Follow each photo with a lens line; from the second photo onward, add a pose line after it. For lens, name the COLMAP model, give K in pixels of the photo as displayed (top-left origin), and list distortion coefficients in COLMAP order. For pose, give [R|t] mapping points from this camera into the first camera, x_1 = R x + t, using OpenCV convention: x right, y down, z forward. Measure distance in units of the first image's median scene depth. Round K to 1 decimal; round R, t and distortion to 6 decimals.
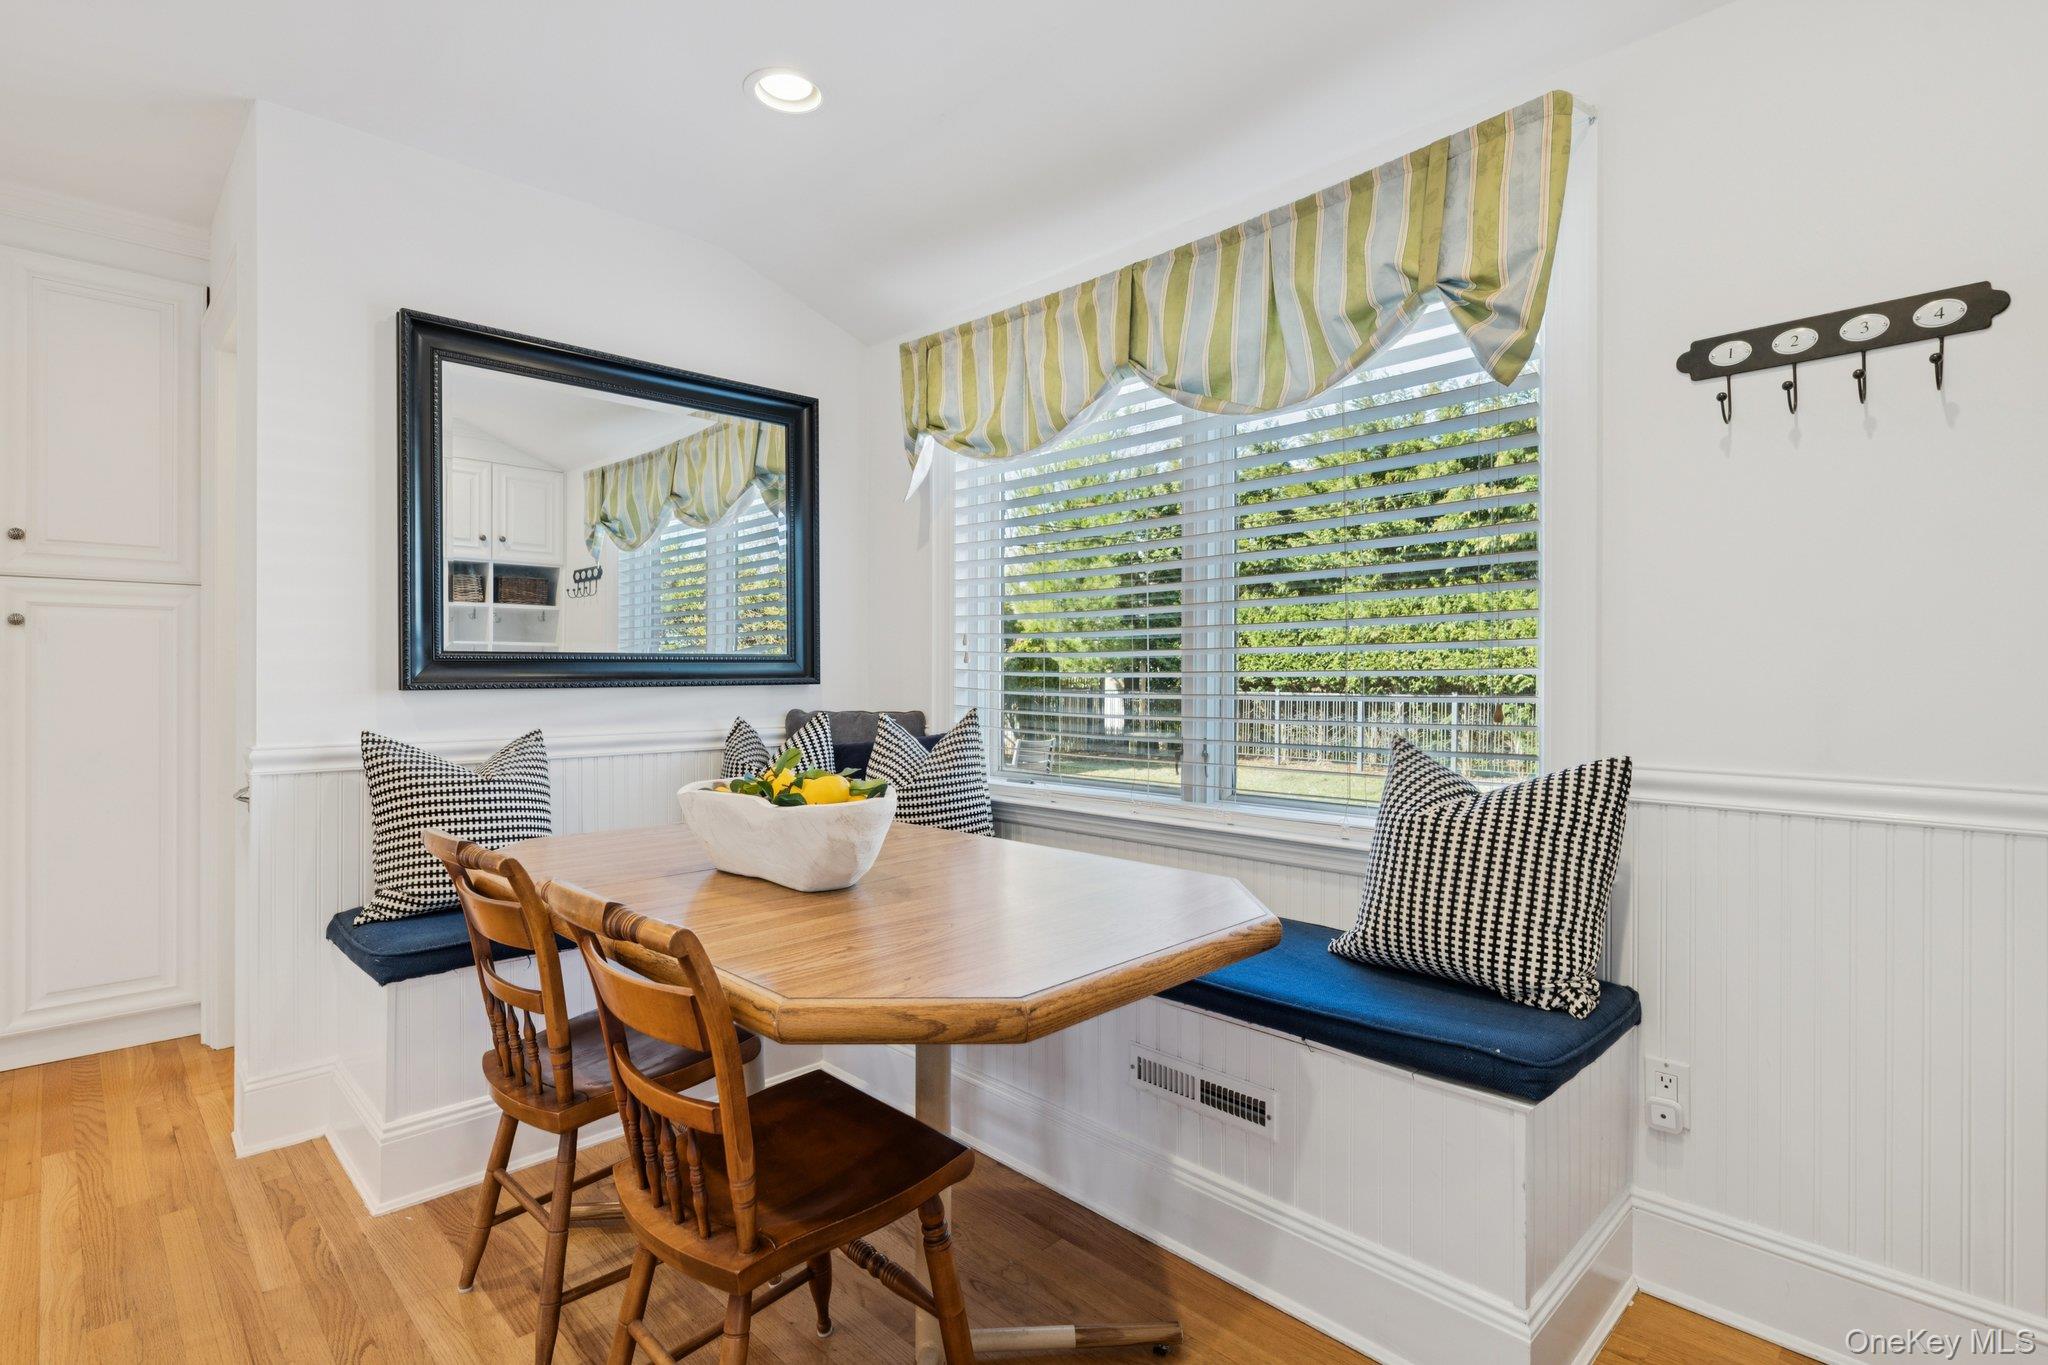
lens RADIAL K [[999.5, 0, 1024.0], [0, 999.5, 682.5], [0, 0, 1]] dist [0.000421, 0.000006]
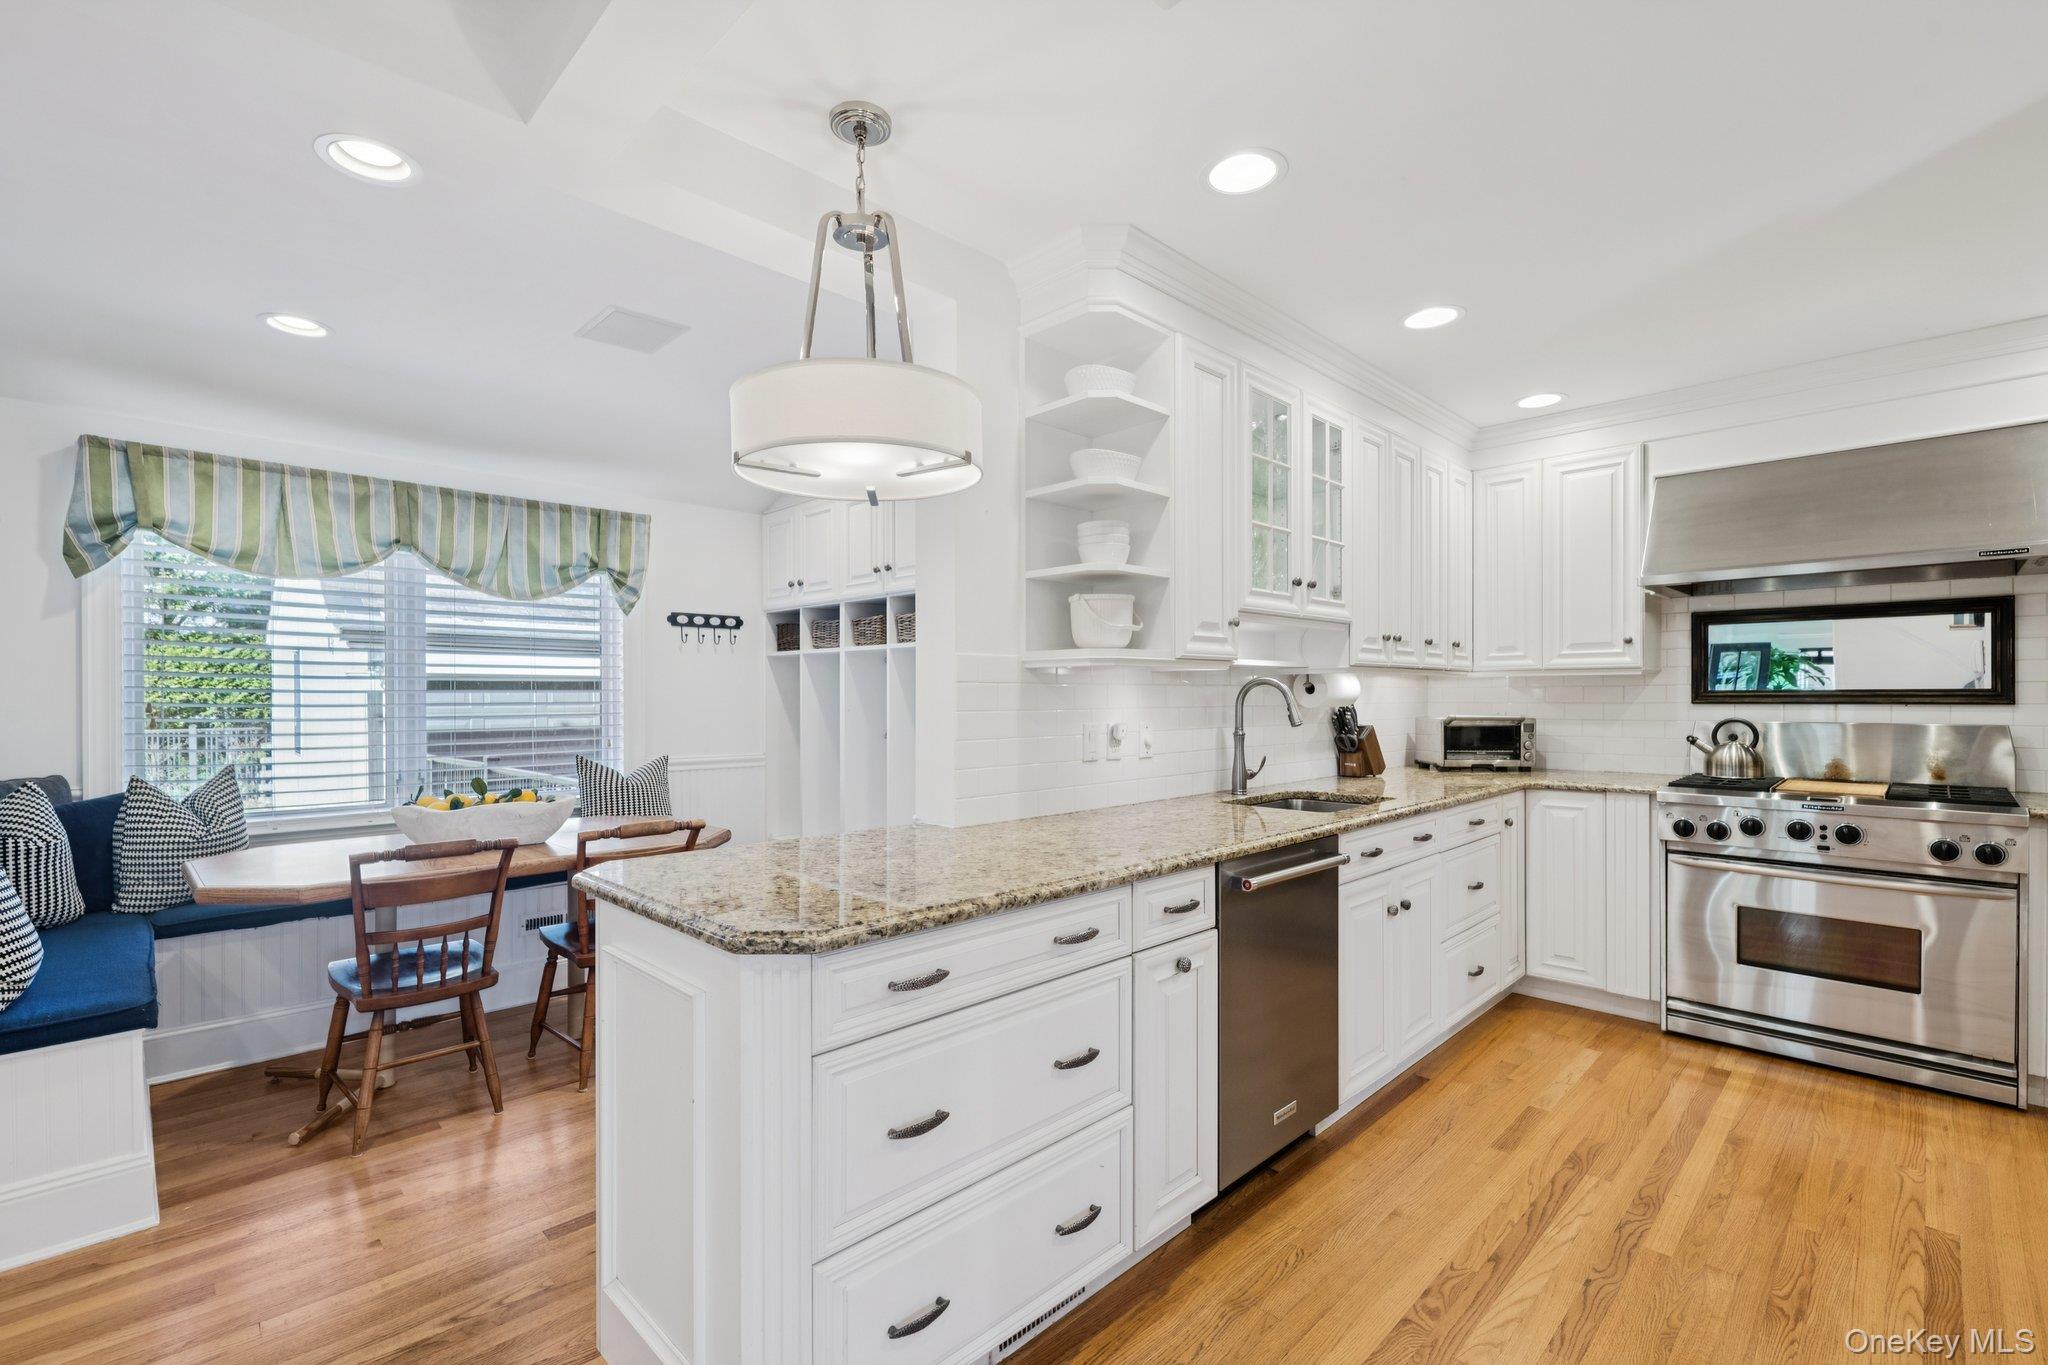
lens RADIAL K [[909.5, 0, 1029.9], [0, 909.5, 691.8], [0, 0, 1]] dist [-0.000438, -0.000754]
pose [[-0.017707, 0.000553, 0.999843, -1.612395], [0.000863, 0.999999, -0.000538, -0.085714], [-0.999843, 0.000853, -0.017707, 0.003512]]
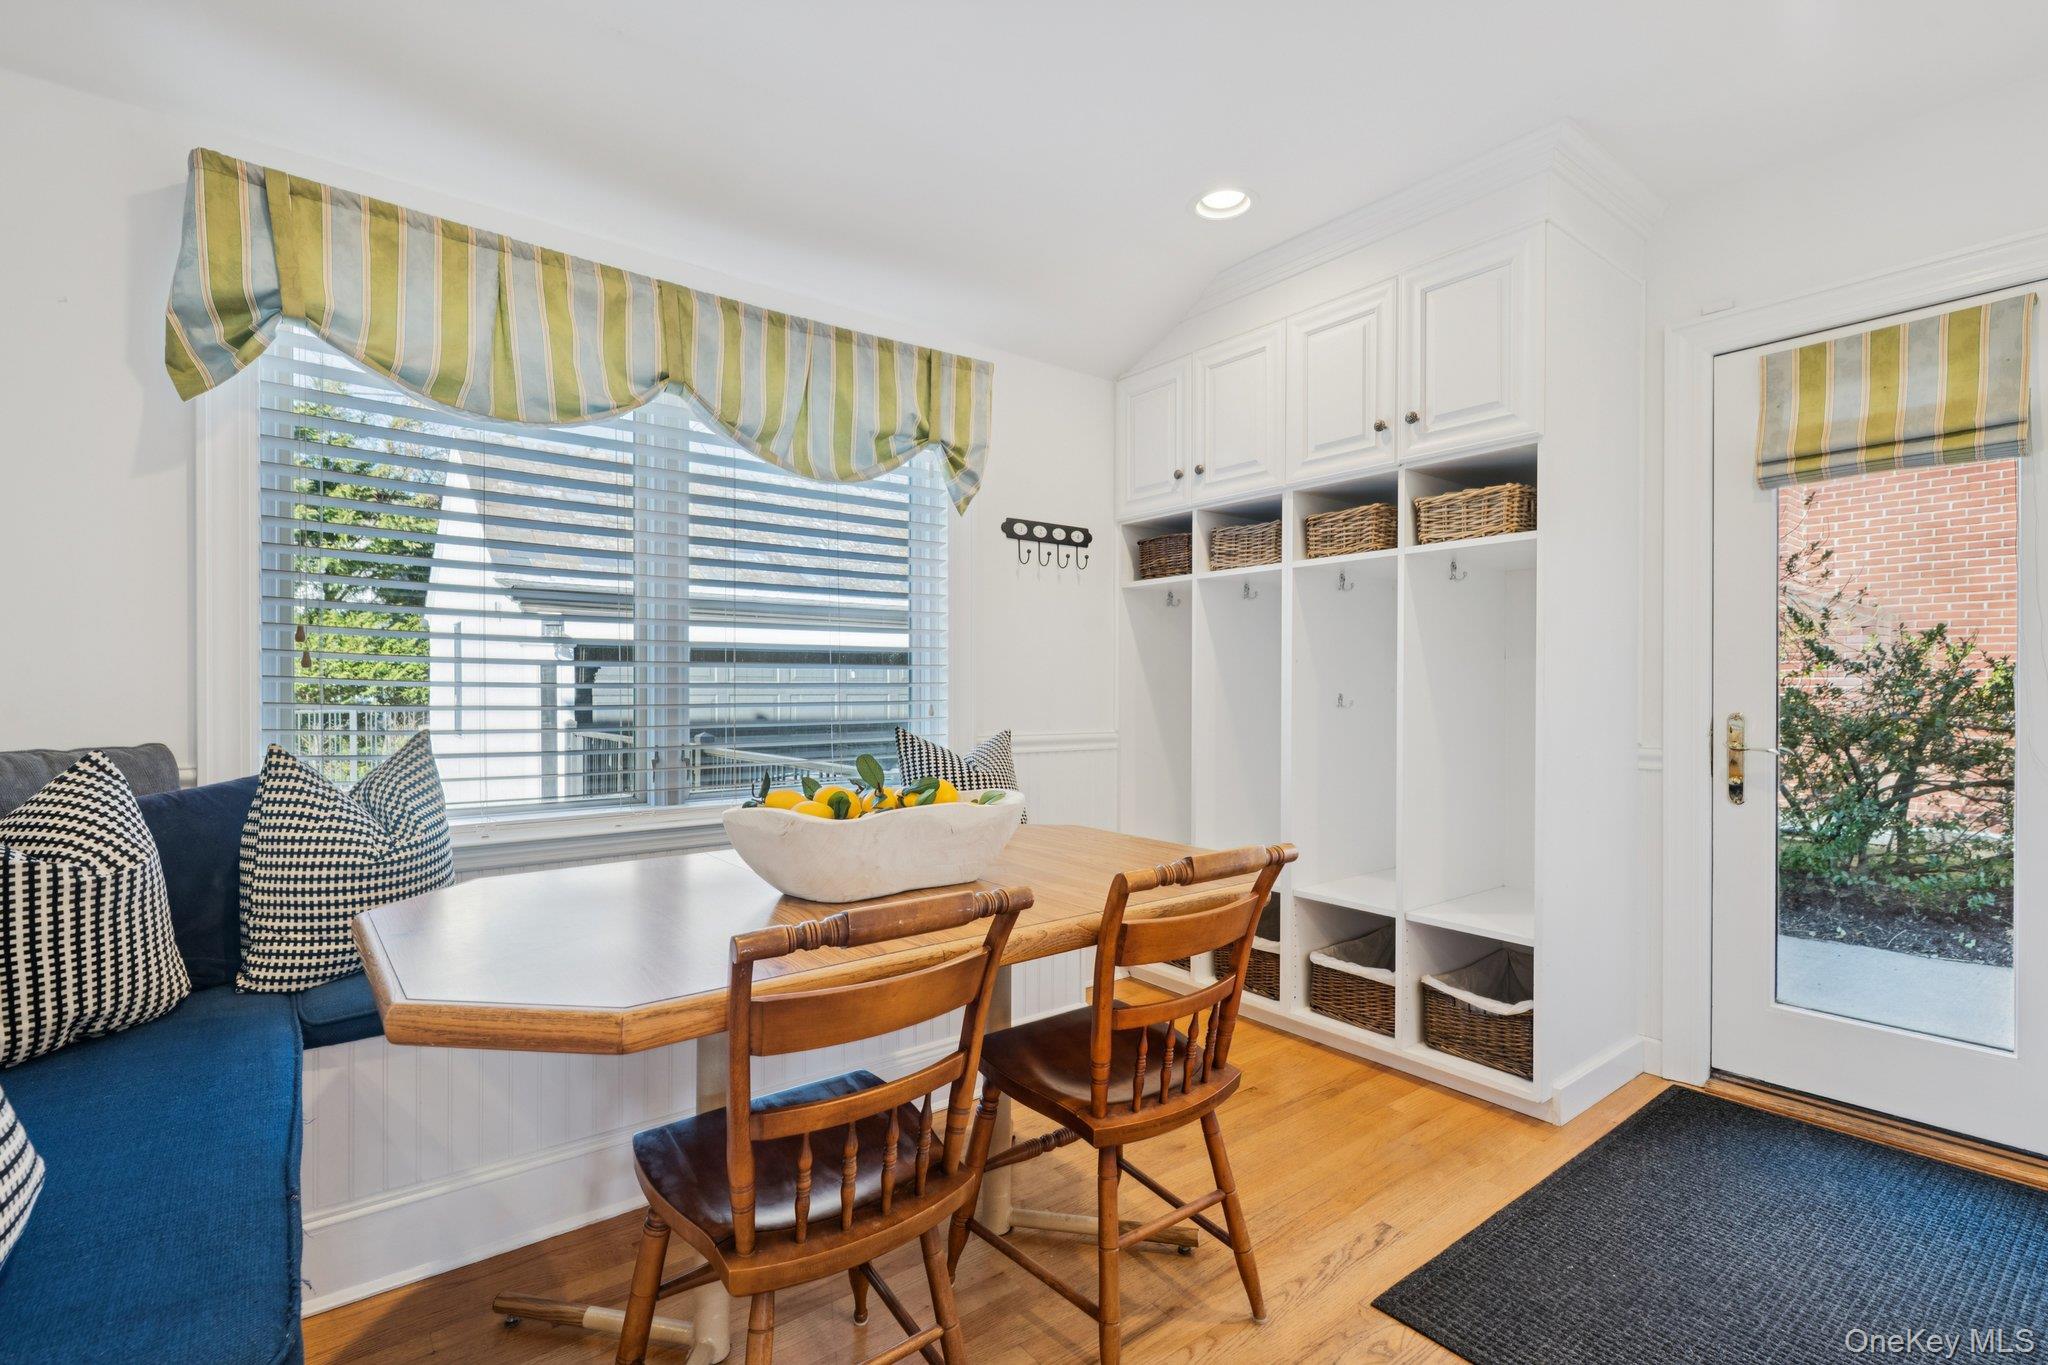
lens RADIAL K [[935.2, 0, 1024.0], [0, 935.2, 682.5], [0, 0, 1]] dist [-0.000121, -0.000042]
pose [[0.102560, 0.002122, 0.994725, -0.927392], [-0.000403, 0.999998, -0.002092, -0.011082], [-0.994727, -0.000186, 0.102560, 0.629565]]
